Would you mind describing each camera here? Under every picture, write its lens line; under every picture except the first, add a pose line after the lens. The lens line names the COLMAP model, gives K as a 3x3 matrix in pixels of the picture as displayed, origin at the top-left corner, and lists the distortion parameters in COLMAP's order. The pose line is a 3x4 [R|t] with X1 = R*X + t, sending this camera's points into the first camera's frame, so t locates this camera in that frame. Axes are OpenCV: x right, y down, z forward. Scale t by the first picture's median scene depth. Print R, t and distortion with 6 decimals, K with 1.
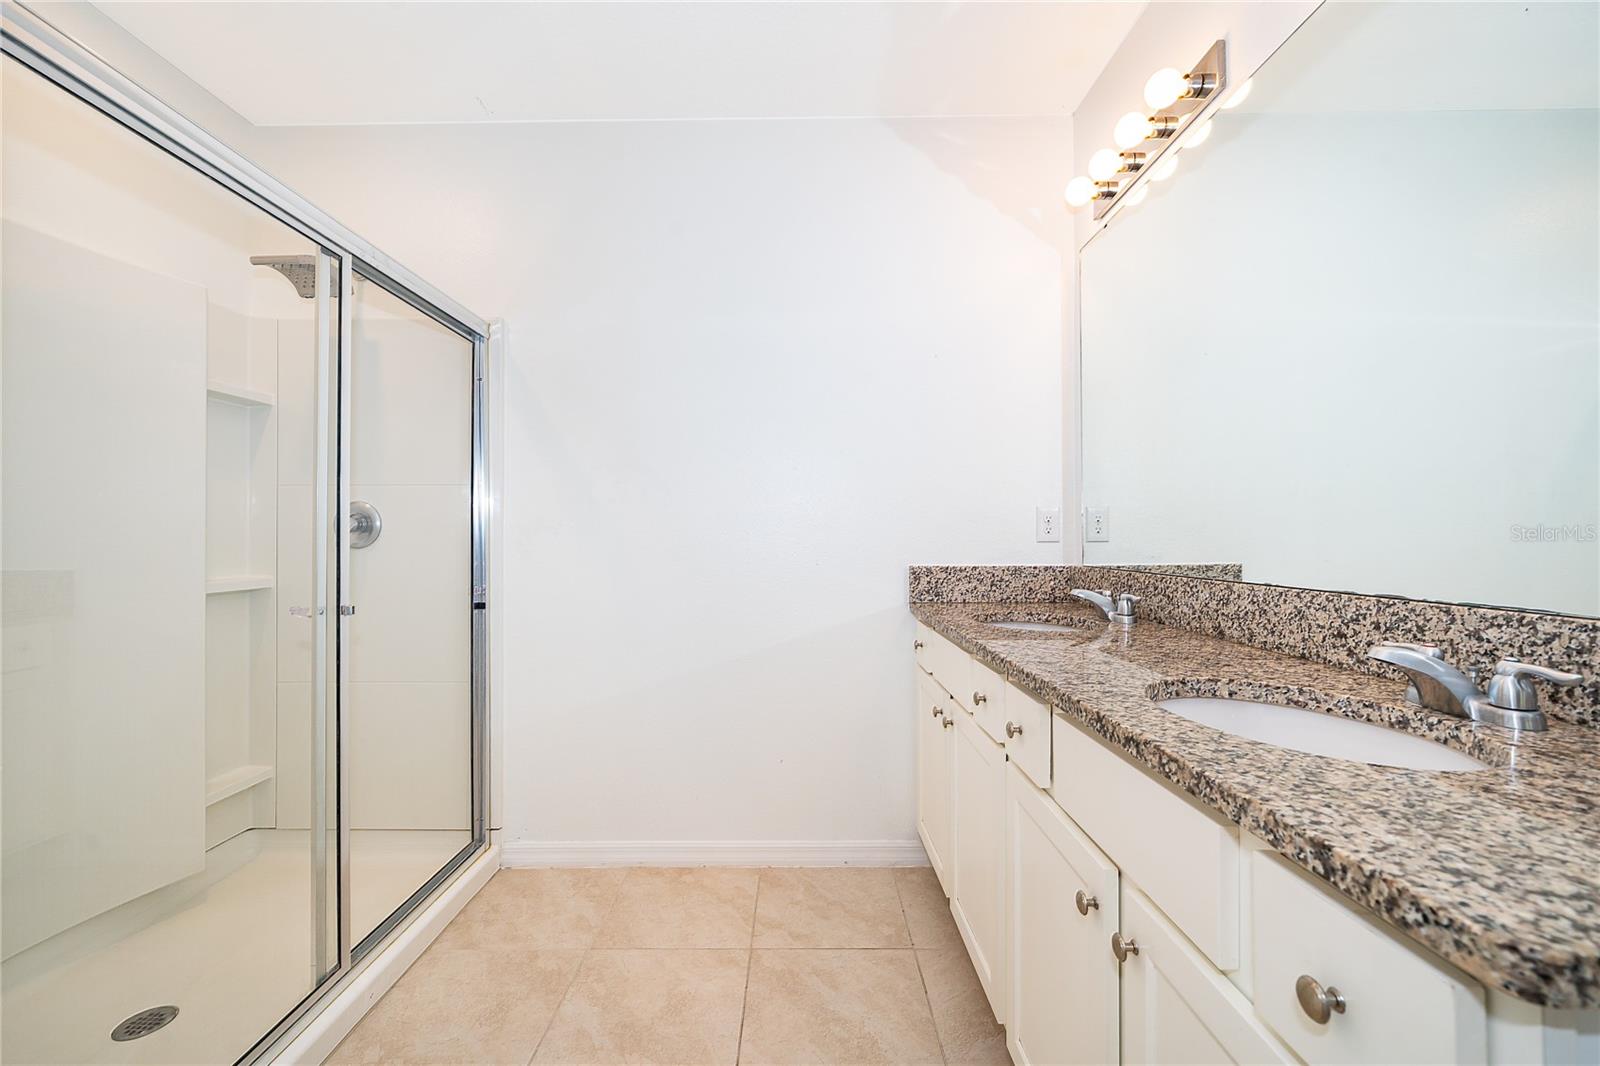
lens RADIAL K [[643.2, 0, 786.6], [0, 643.2, 530.2], [0, 0, 1]] dist [0.000922, -0.000804]
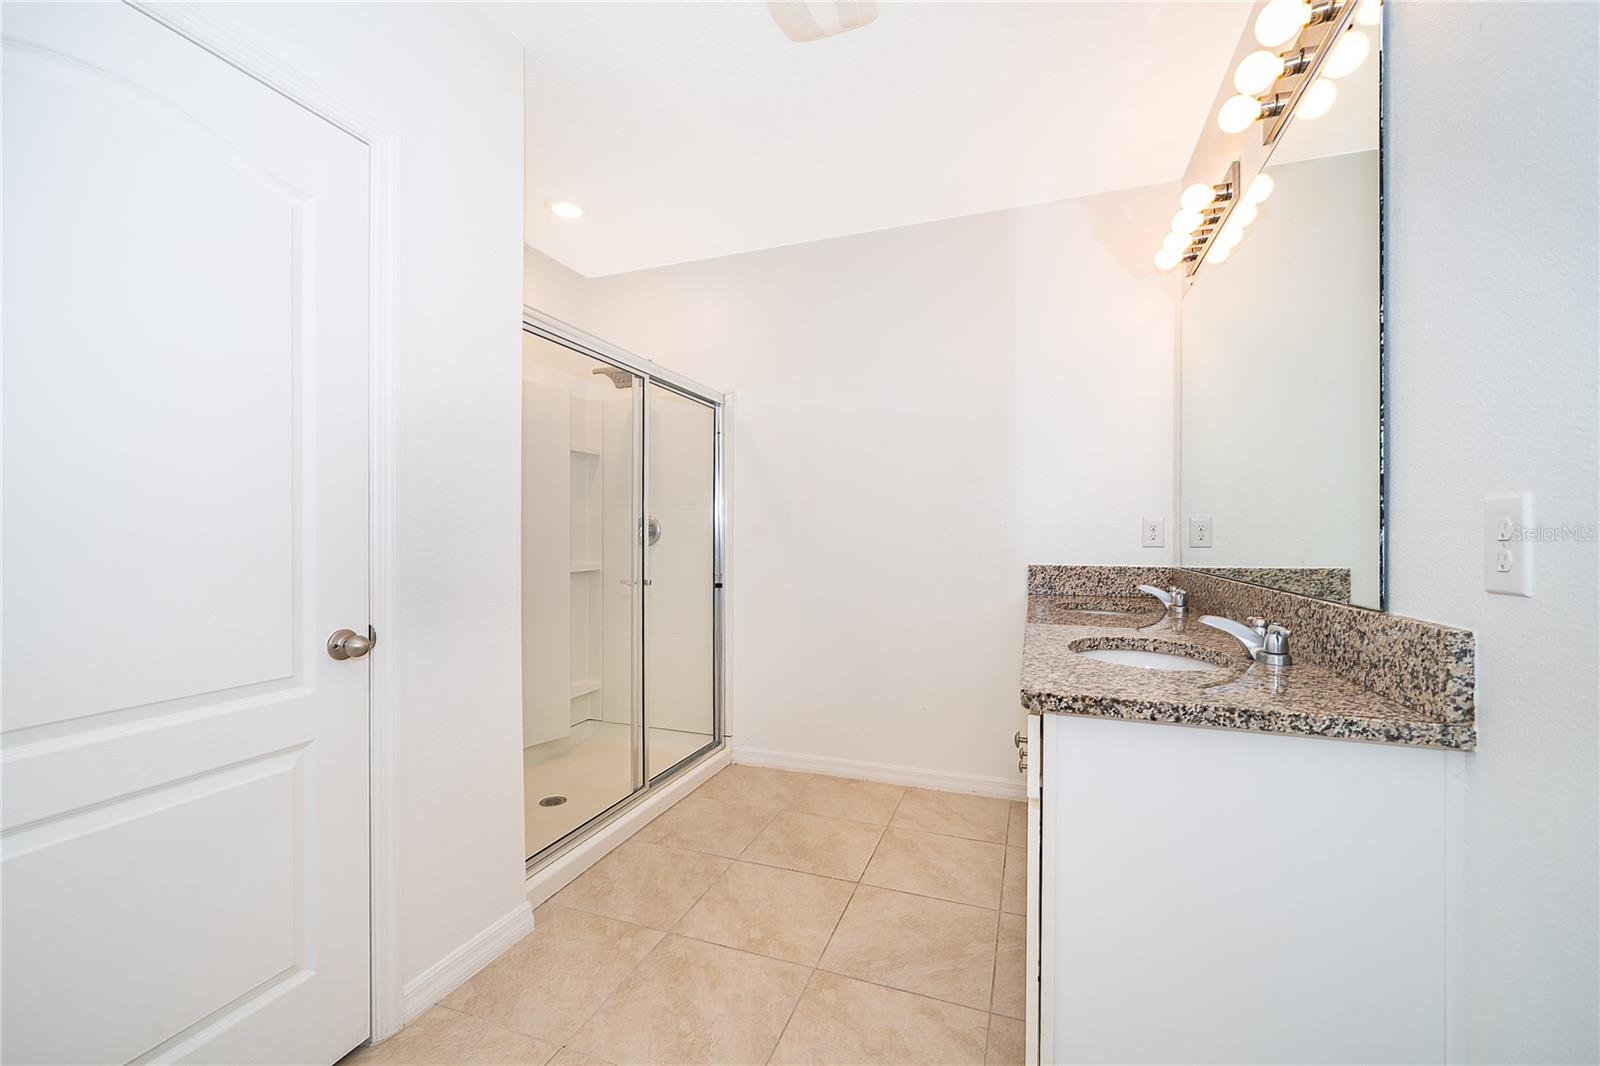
lens RADIAL K [[643.2, 0, 803.5], [0, 643.2, 536.6], [0, 0, 1]] dist [0.000922, -0.000804]
pose [[0.948334, 0.006127, -0.317215, 0.192740], [-0.001967, 0.999908, 0.013431, -0.017239], [0.317269, -0.012113, 0.948258, -0.371015]]
